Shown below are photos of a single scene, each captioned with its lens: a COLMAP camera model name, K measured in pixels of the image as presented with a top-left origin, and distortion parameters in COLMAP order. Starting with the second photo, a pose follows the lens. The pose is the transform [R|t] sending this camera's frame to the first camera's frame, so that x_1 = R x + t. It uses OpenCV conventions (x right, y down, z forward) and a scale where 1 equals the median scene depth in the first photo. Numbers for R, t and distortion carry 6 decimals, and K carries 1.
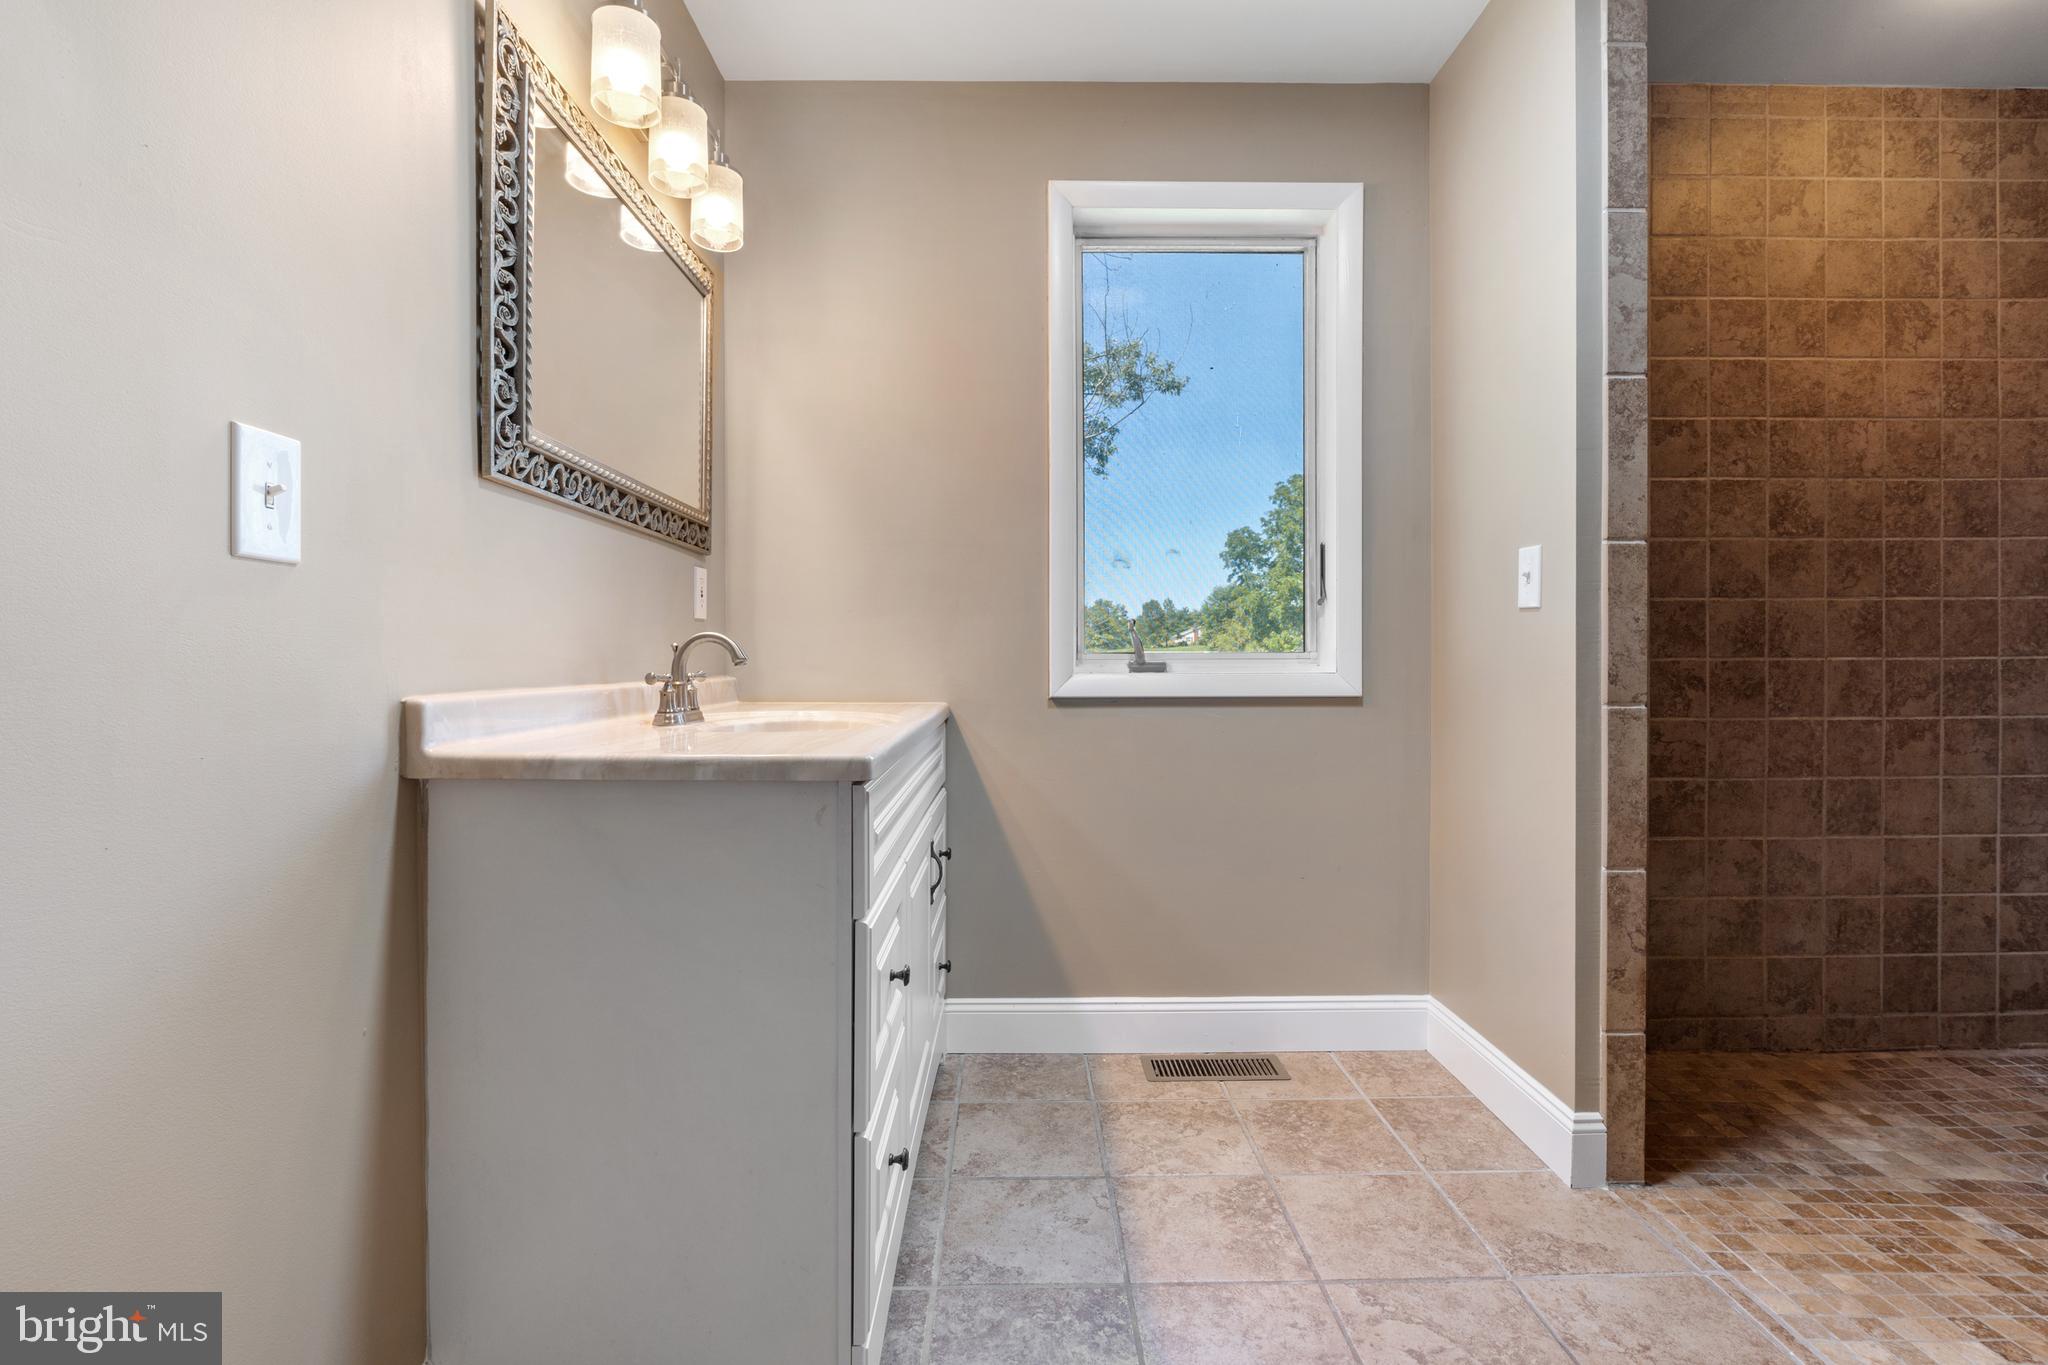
lens RADIAL K [[934.8, 0, 1033.4], [0, 934.8, 666.6], [0, 0, 1]] dist [-0.010878, 0.000306]
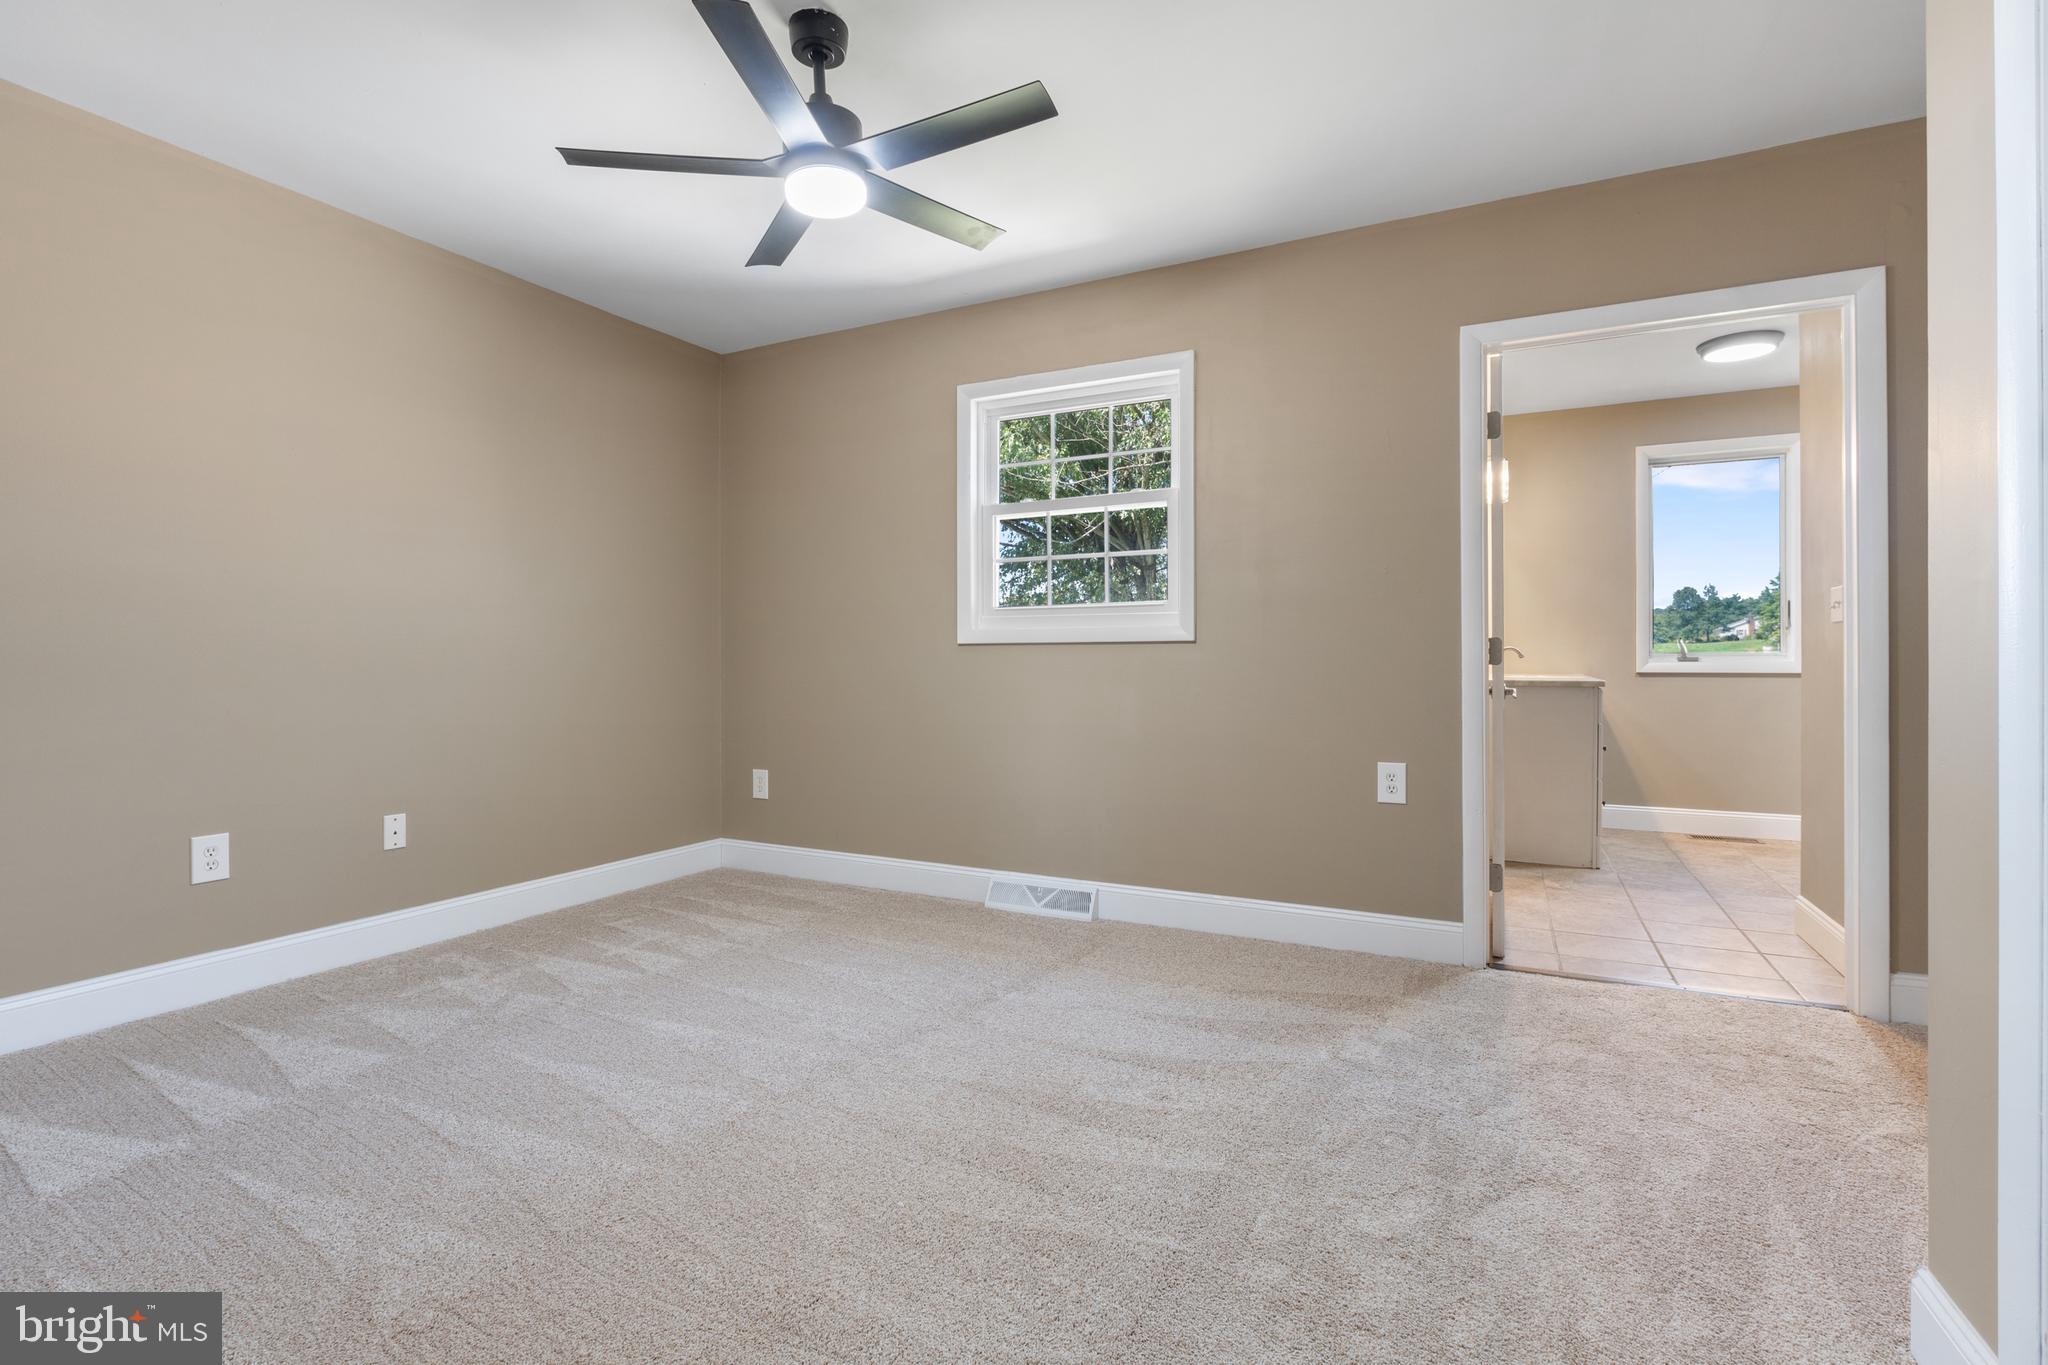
lens RADIAL K [[934.8, 0, 1033.4], [0, 934.8, 666.6], [0, 0, 1]] dist [-0.010878, 0.000306]
pose [[0.884346, 0.004257, -0.466812, -0.415005], [-0.003211, 0.999990, 0.003036, 0.030219], [0.466821, -0.001186, 0.884351, -3.145528]]
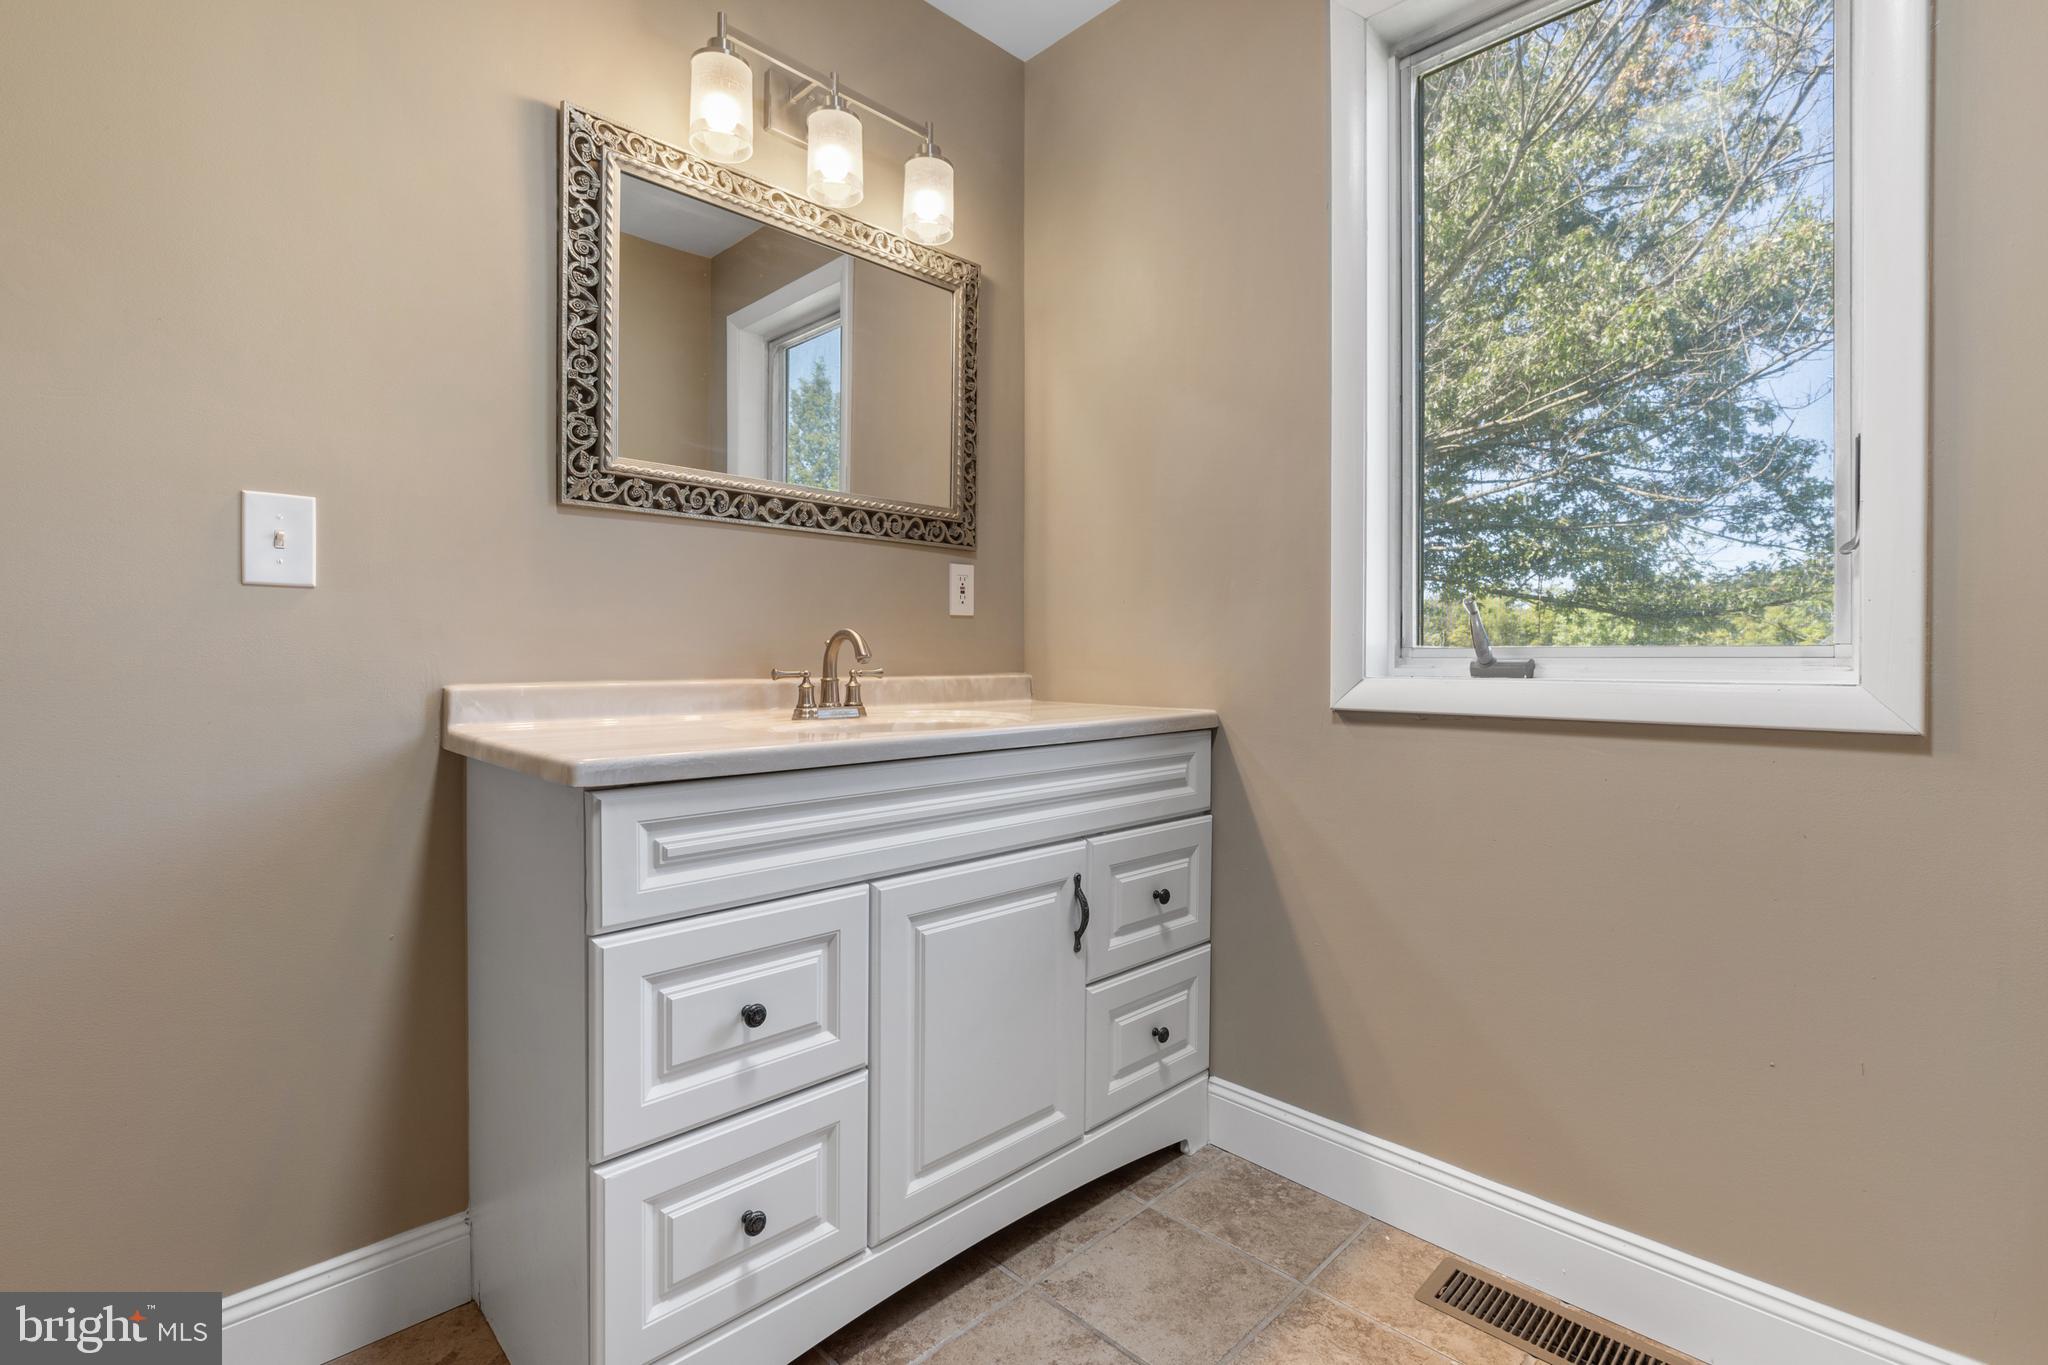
lens RADIAL K [[934.8, 0, 1033.4], [0, 934.8, 666.6], [0, 0, 1]] dist [-0.010878, 0.000306]
pose [[0.690970, 0.008584, -0.722833, 0.680364], [-0.007260, 0.999961, 0.004935, -0.003998], [0.722847, 0.001838, 0.691005, 0.586767]]
